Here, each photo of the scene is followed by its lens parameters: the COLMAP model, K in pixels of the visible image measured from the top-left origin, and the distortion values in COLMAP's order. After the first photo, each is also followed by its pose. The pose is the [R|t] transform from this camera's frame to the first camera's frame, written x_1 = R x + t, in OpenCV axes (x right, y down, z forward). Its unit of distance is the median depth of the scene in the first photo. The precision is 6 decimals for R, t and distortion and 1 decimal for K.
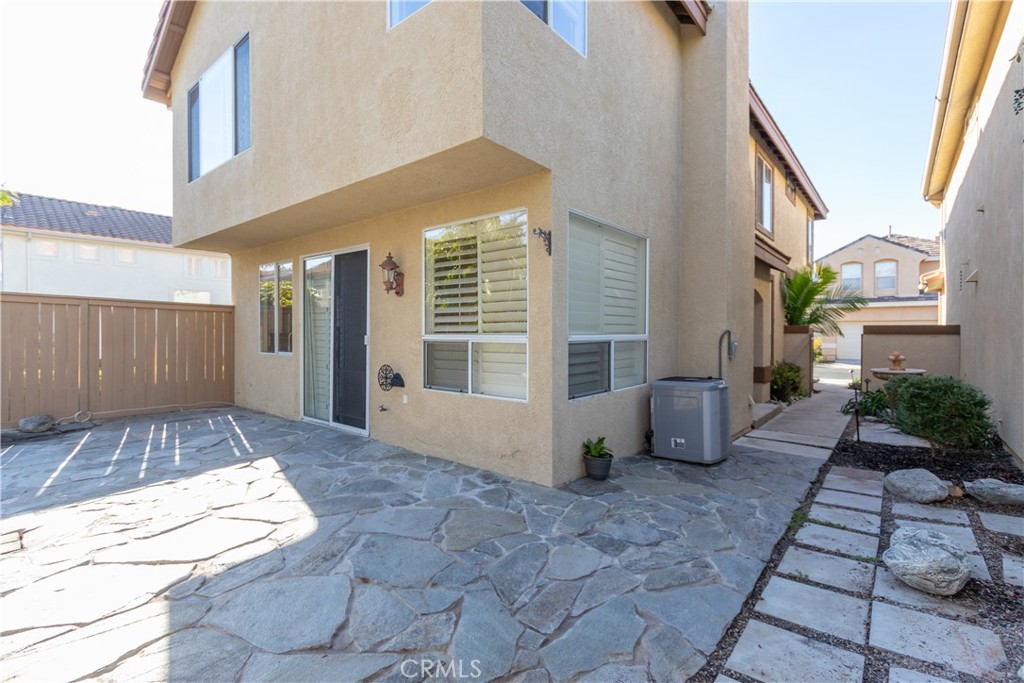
lens RADIAL K [[459.1, 0, 514.5], [0, 459.1, 327.1], [0, 0, 1]] dist [0.001917, 0.000015]
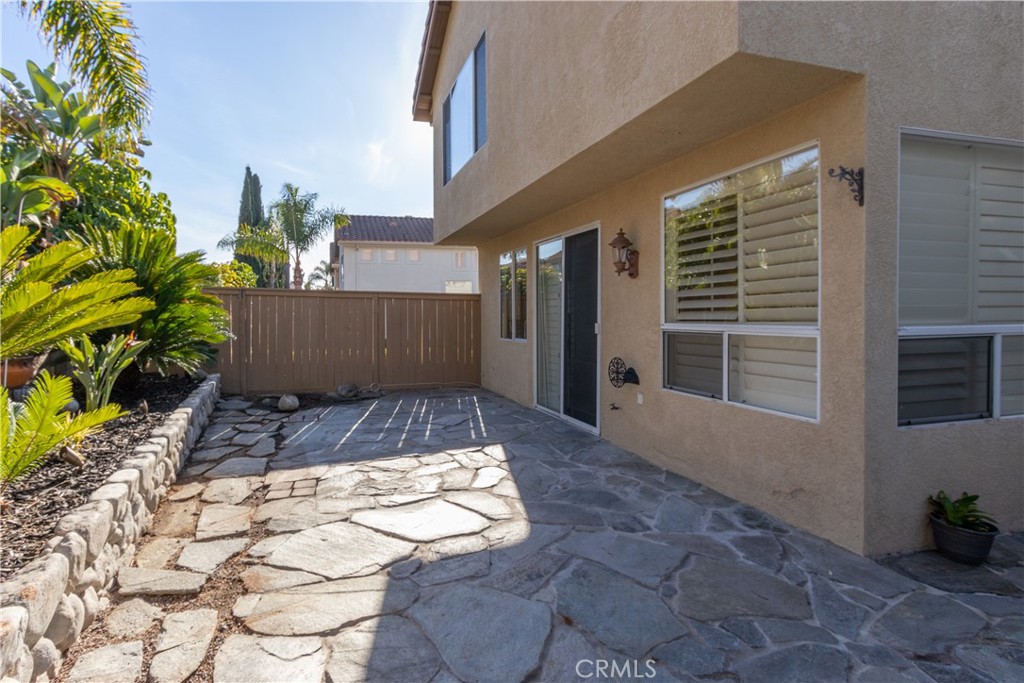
lens RADIAL K [[479.0, 0, 457.2], [0, 479.0, 321.2], [0, 0, 1]] dist [0.000066, -0.001288]
pose [[0.806664, 0.002301, -0.591006, 0.015148], [0.011419, 0.999745, 0.019478, -0.009910], [0.590900, -0.022461, 0.806432, 0.097379]]
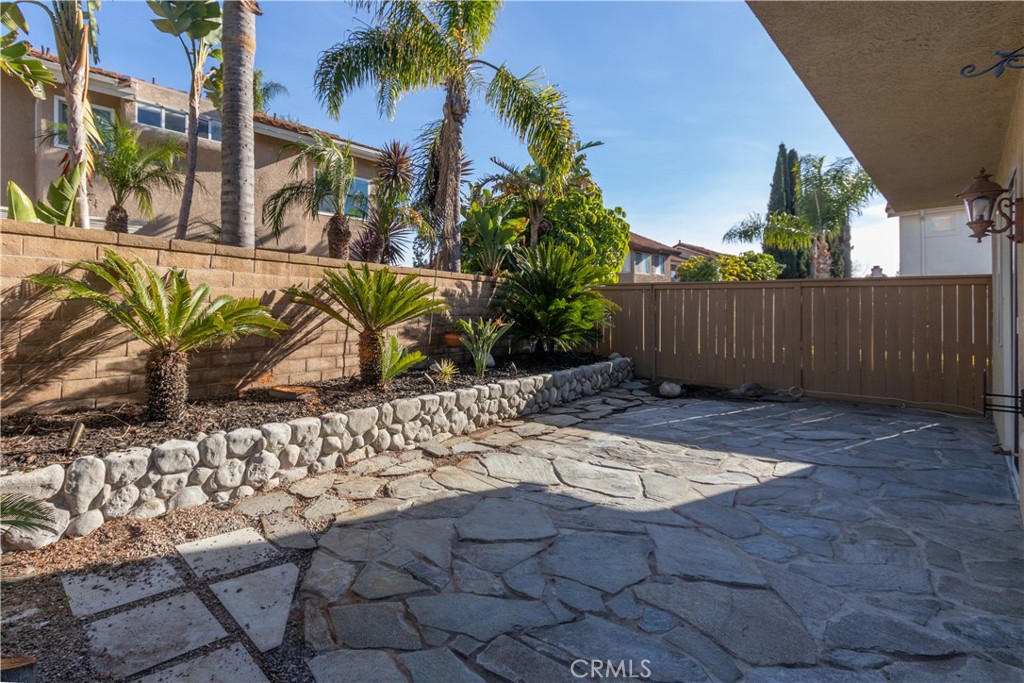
lens RADIAL K [[579.0, 0, 509.6], [0, 579.0, 311.7], [0, 0, 1]] dist [0.000211, -0.000567]
pose [[-0.124244, -0.004467, -0.992242, 0.548885], [0.012224, 0.999907, -0.006032, 0.009263], [0.992176, -0.012879, -0.124178, 0.576607]]
